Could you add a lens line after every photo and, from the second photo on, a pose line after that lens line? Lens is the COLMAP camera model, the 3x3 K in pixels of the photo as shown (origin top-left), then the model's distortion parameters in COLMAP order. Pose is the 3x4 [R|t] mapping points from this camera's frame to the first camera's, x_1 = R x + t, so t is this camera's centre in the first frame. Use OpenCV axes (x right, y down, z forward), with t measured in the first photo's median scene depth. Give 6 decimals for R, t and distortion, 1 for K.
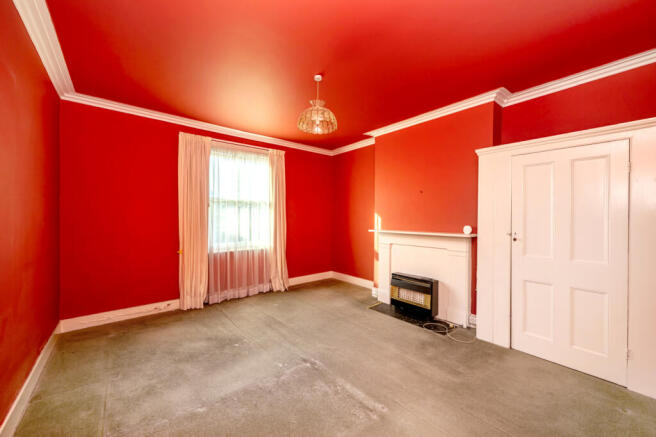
lens RADIAL K [[261.3, 0, 326.5], [0, 261.3, 218.8], [0, 0, 1]] dist [0.001953, 0.000500]
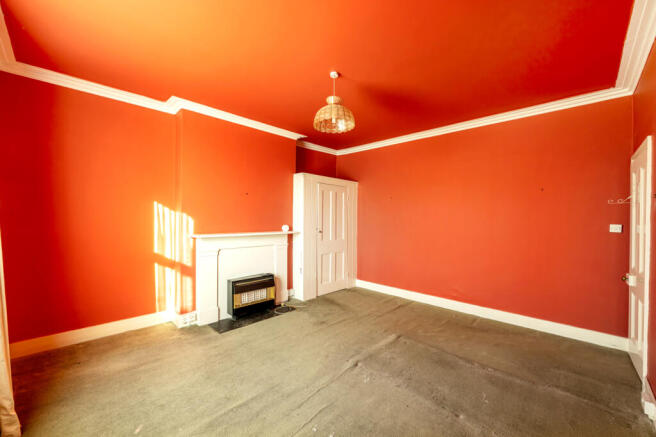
lens RADIAL K [[261.3, 0, 326.3], [0, 261.3, 220.5], [0, 0, 1]] dist [0.001953, 0.000500]
pose [[-0.122725, -0.009627, 0.992394, -0.772901], [-0.004731, 0.999947, 0.009115, -0.011755], [-0.992429, -0.003576, -0.122764, 0.907780]]
